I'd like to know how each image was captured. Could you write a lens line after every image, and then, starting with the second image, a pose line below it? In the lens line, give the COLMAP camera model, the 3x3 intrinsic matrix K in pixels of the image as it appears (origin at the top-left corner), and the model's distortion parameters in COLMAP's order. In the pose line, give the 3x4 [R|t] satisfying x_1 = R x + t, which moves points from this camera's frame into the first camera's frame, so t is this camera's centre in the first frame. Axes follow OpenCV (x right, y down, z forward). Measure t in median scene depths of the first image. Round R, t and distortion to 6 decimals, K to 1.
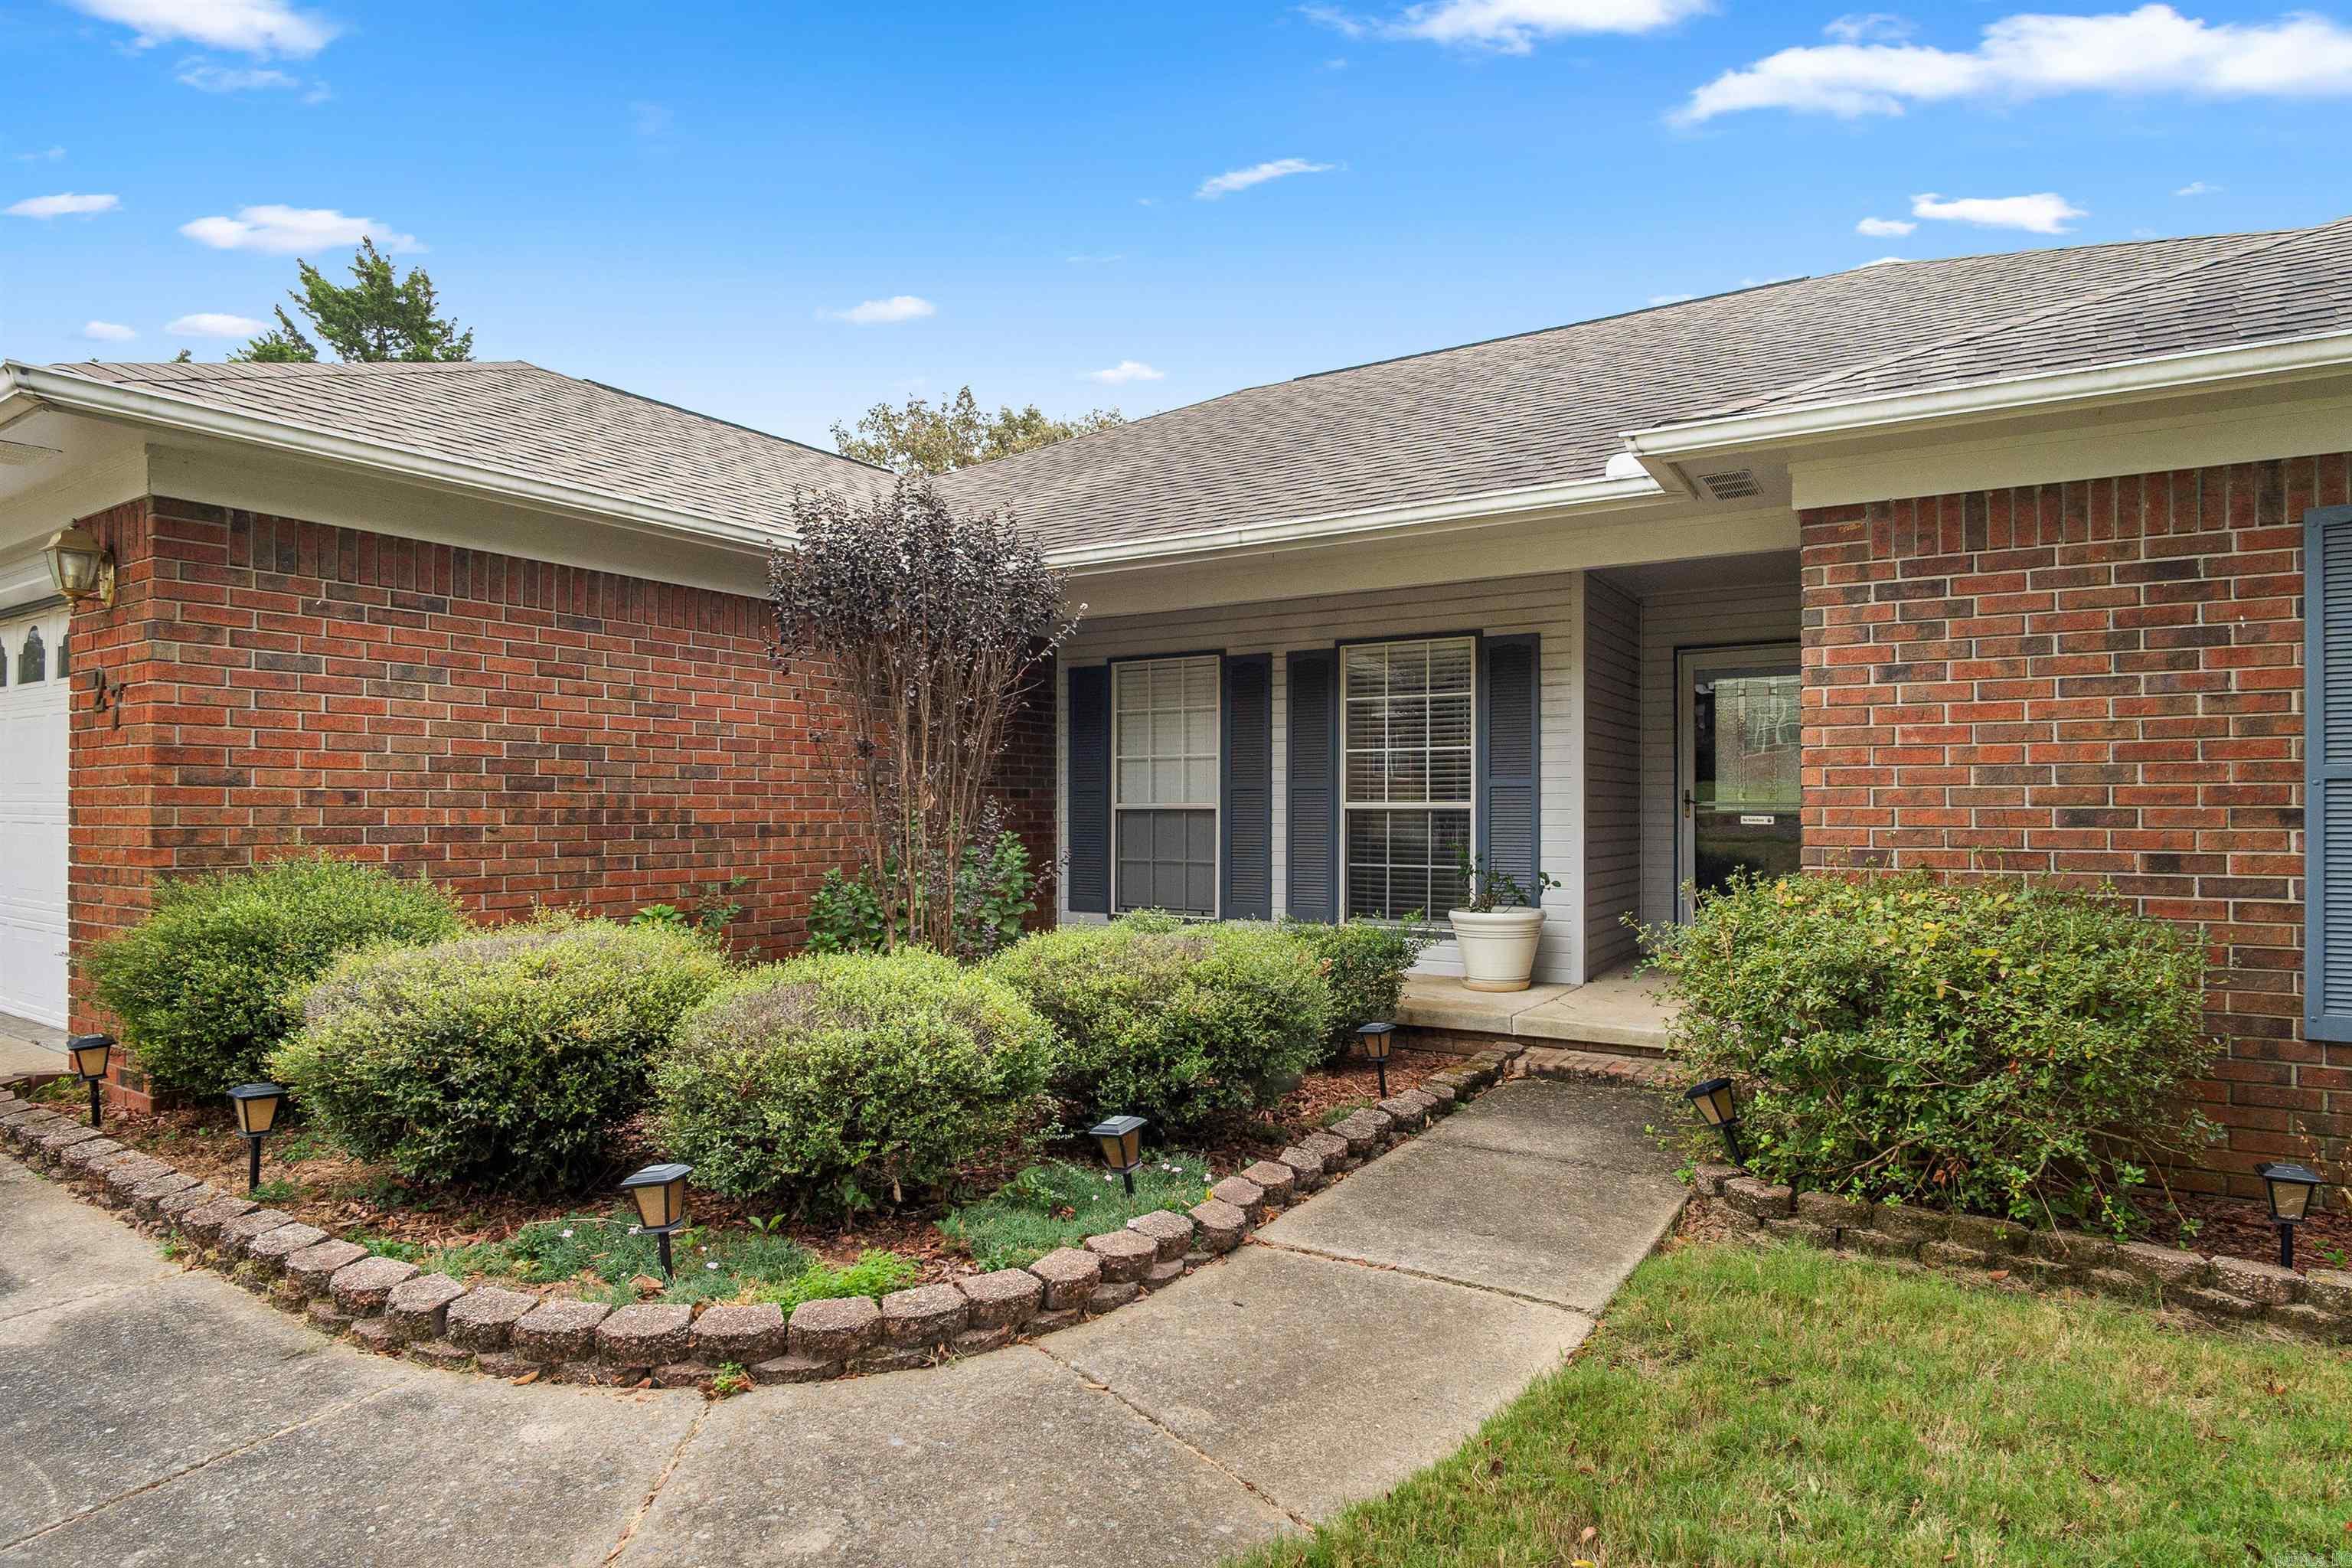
lens RADIAL K [[1265.2, 0, 1175.0], [0, 1265.2, 797.6], [0, 0, 1]] dist [-0.022122, 0.008228]
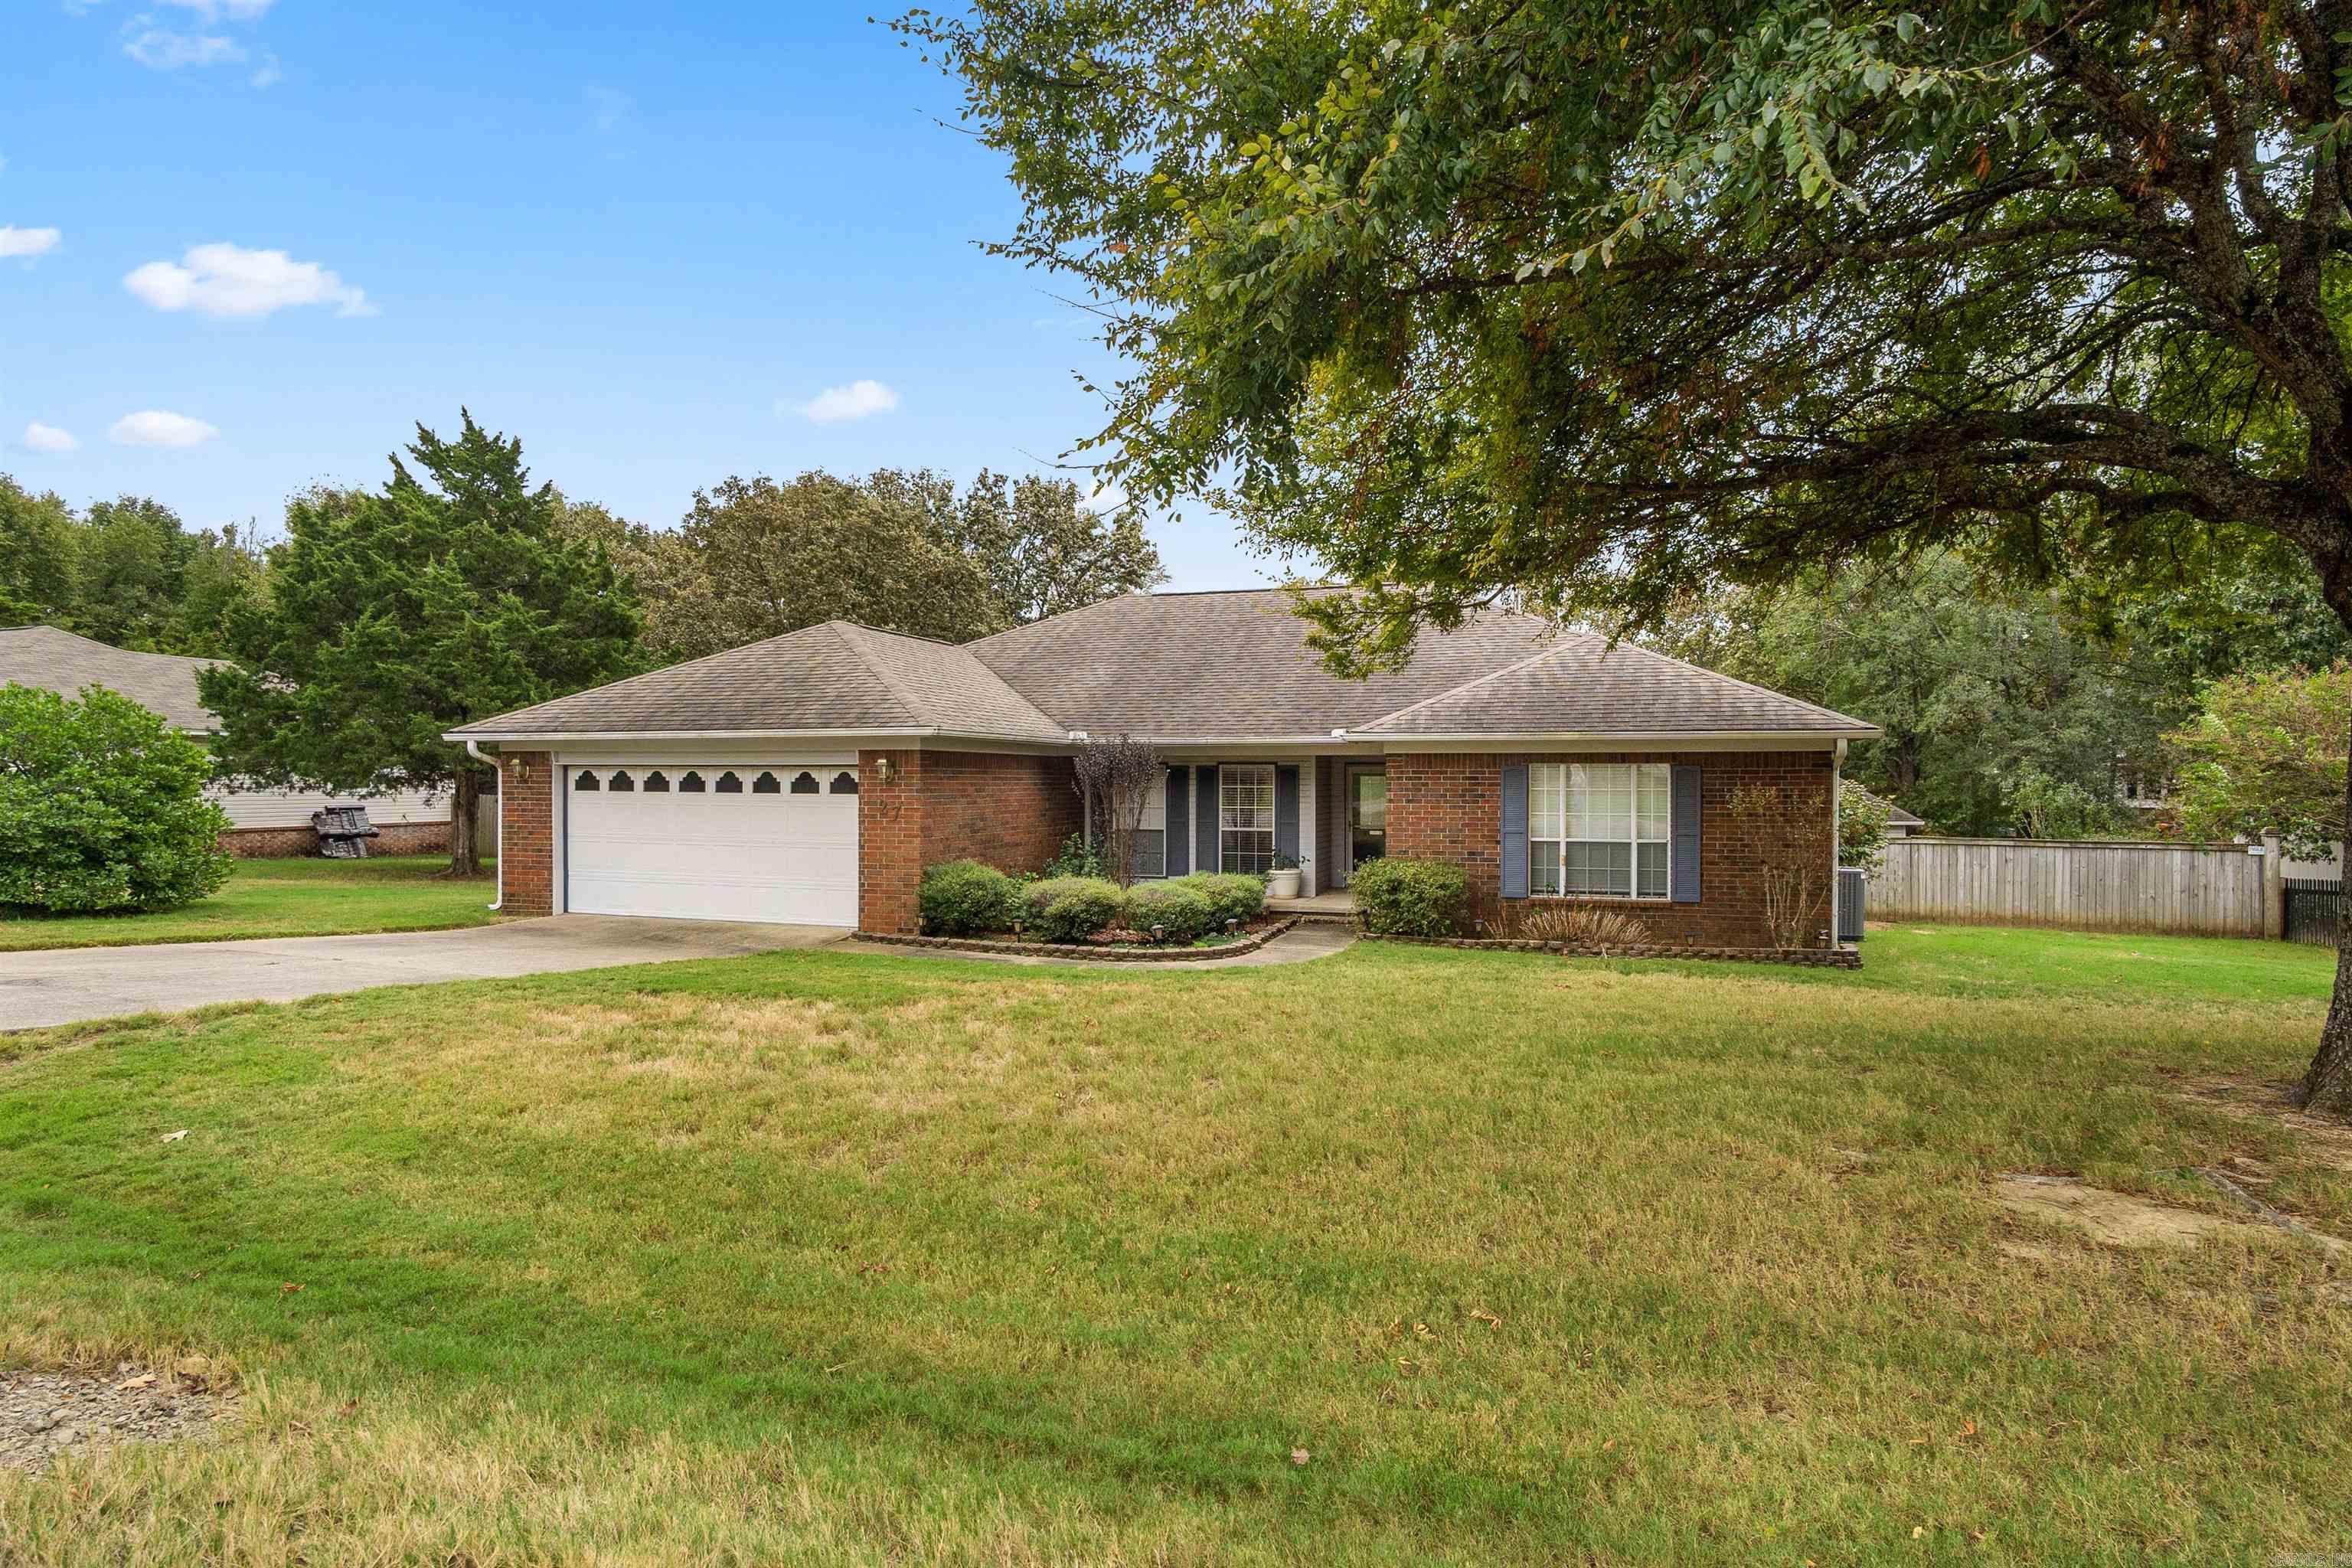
lens RADIAL K [[1265.2, 0, 1175.4], [0, 1265.2, 778.8], [0, 0, 1]] dist [-0.022122, 0.008228]
pose [[0.964837, 0.001553, 0.262843, -0.760629], [-0.003809, 0.999960, 0.008074, -0.140207], [-0.262820, -0.008792, 0.964805, -1.714289]]
